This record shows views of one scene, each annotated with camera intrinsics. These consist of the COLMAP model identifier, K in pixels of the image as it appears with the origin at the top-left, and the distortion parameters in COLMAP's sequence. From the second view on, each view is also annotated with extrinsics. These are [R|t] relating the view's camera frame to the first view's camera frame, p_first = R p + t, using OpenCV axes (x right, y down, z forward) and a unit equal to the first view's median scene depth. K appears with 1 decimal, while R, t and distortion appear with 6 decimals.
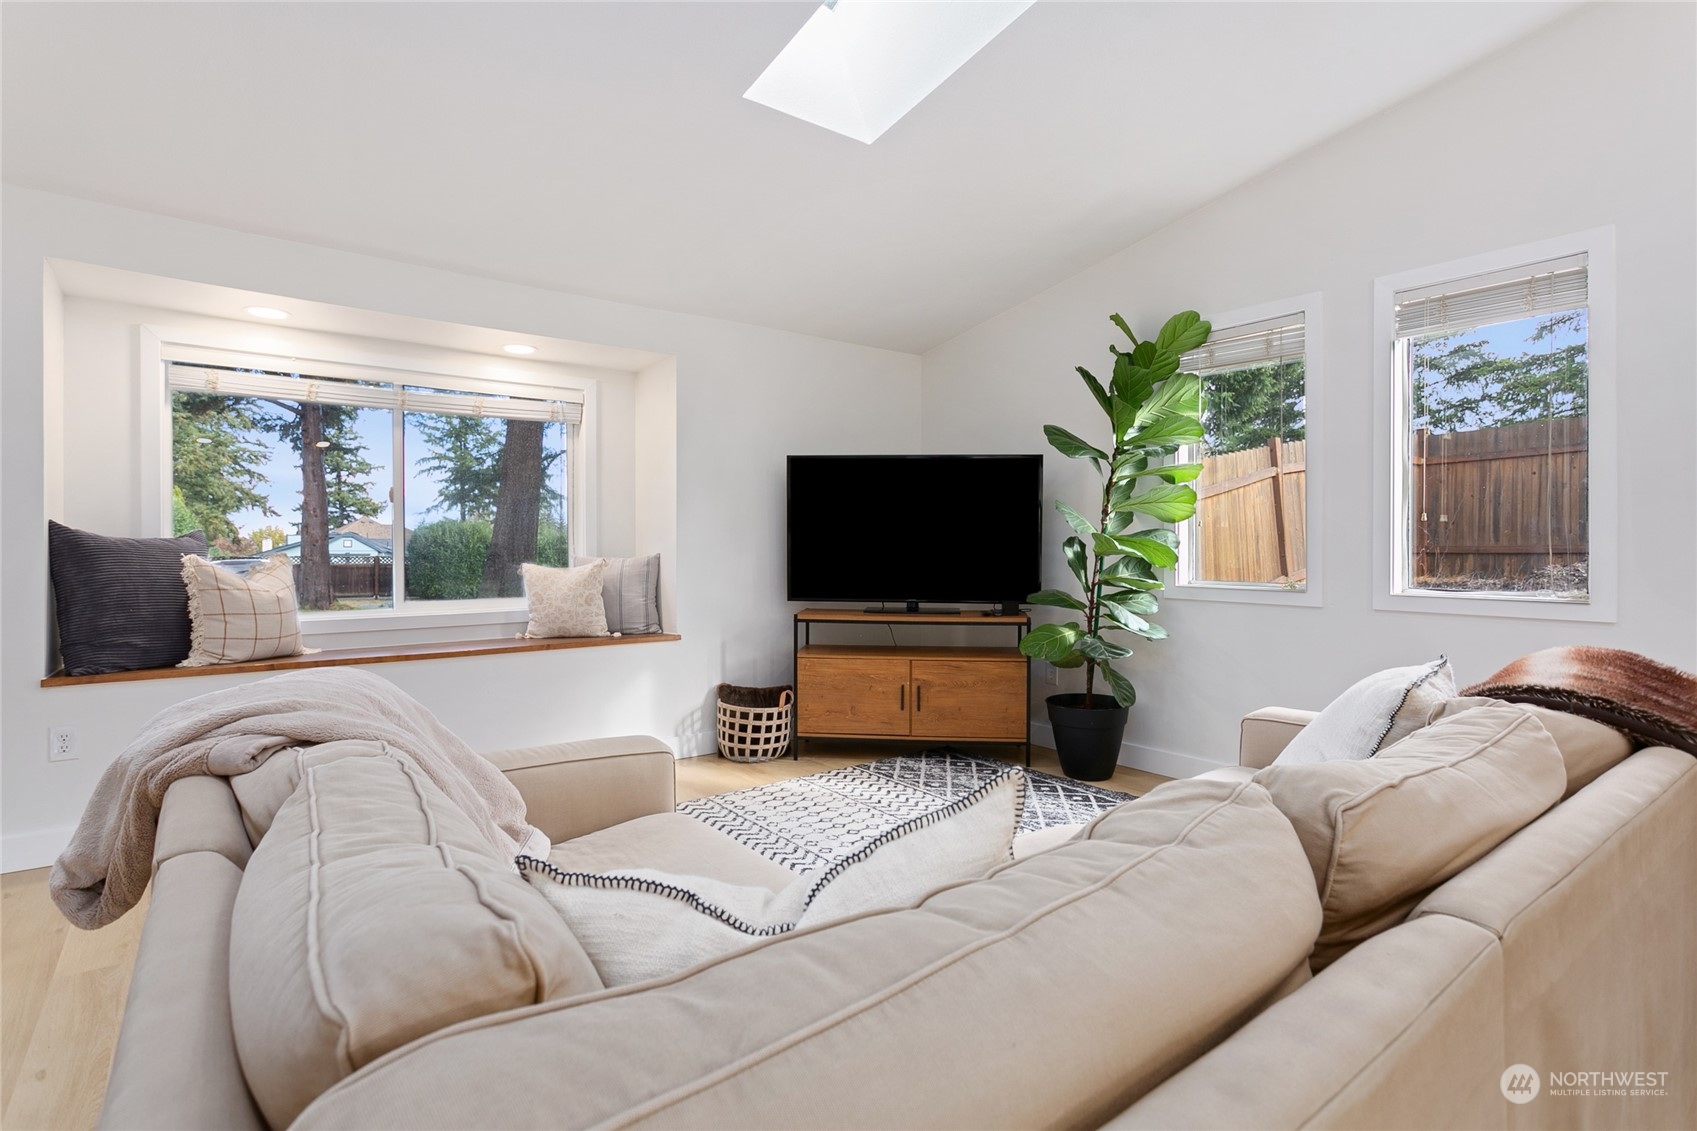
lens RADIAL K [[844.2, 0, 857.0], [0, 844.2, 543.9], [0, 0, 1]] dist [-0.003420, -0.000427]
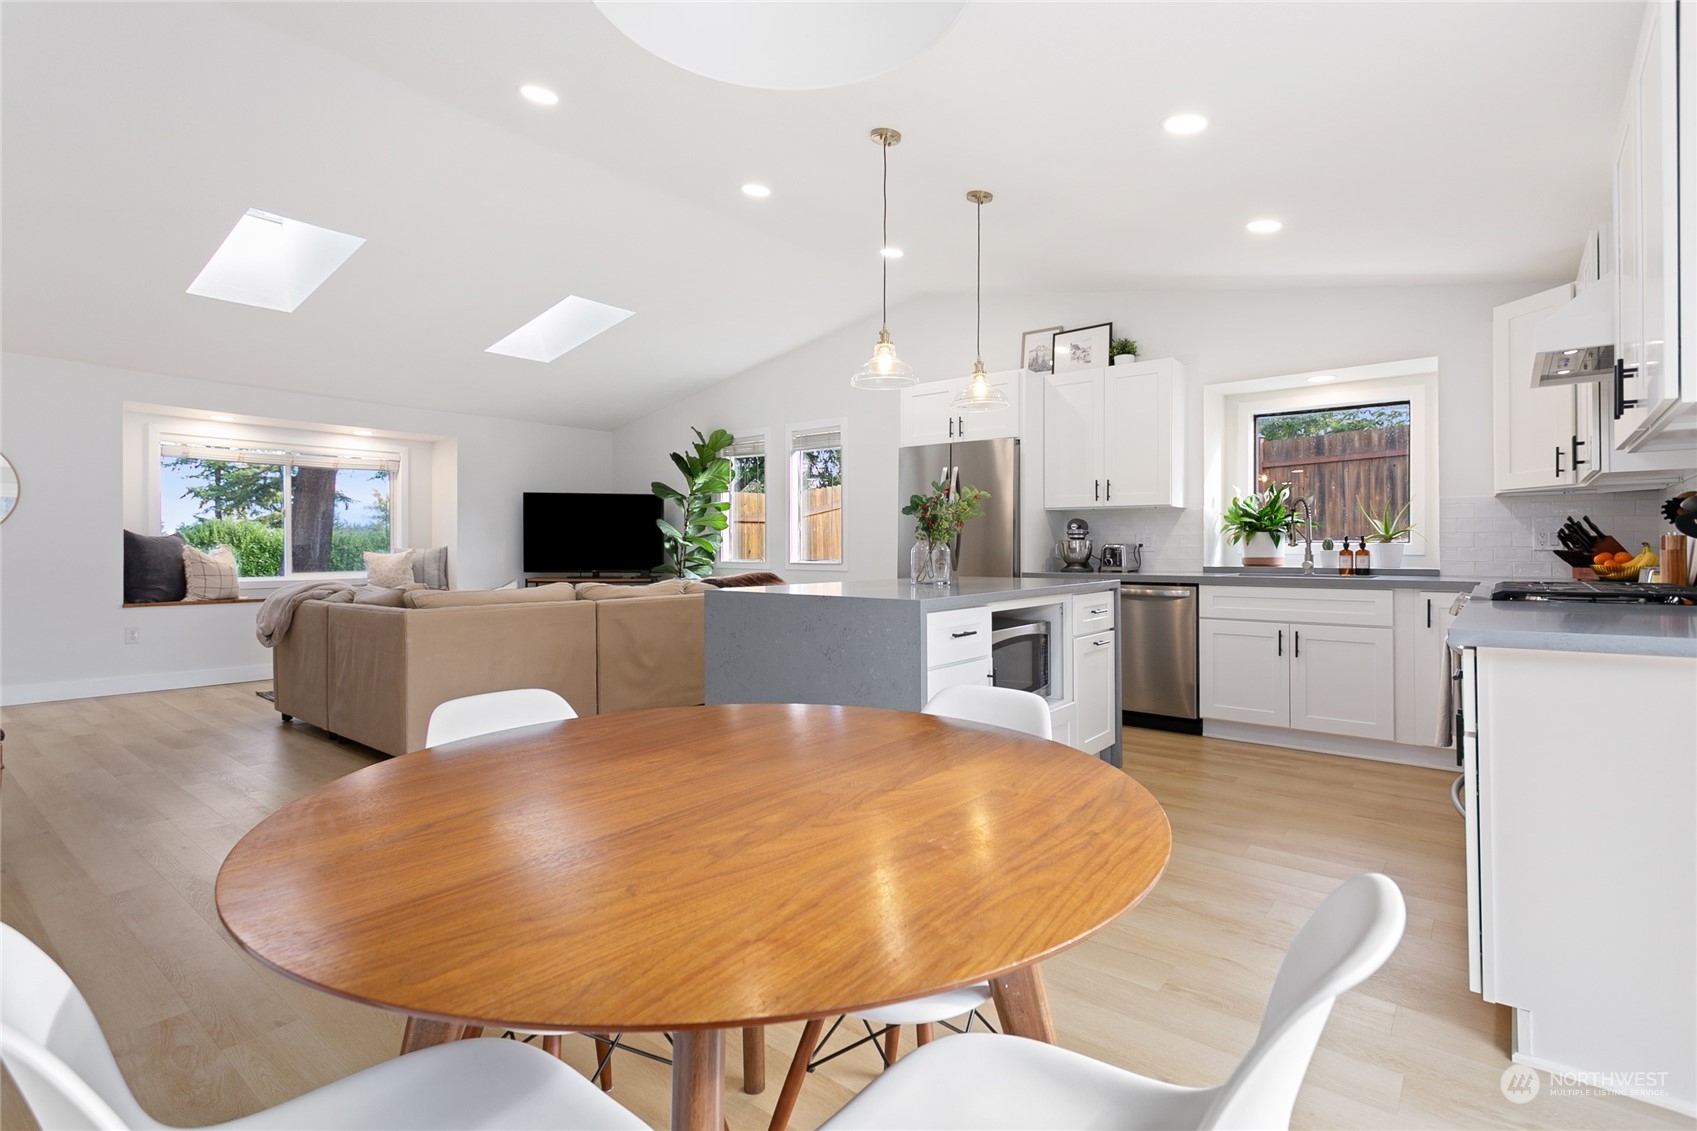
lens RADIAL K [[823.8, 0, 850.1], [0, 823.8, 543.9], [0, 0, 1]] dist [0.005206, 0.000853]
pose [[0.975506, 0.001352, 0.219968, 0.245244], [-0.000716, 0.999995, -0.002969, 0.012761], [-0.219971, 0.002739, 0.975503, -1.019978]]
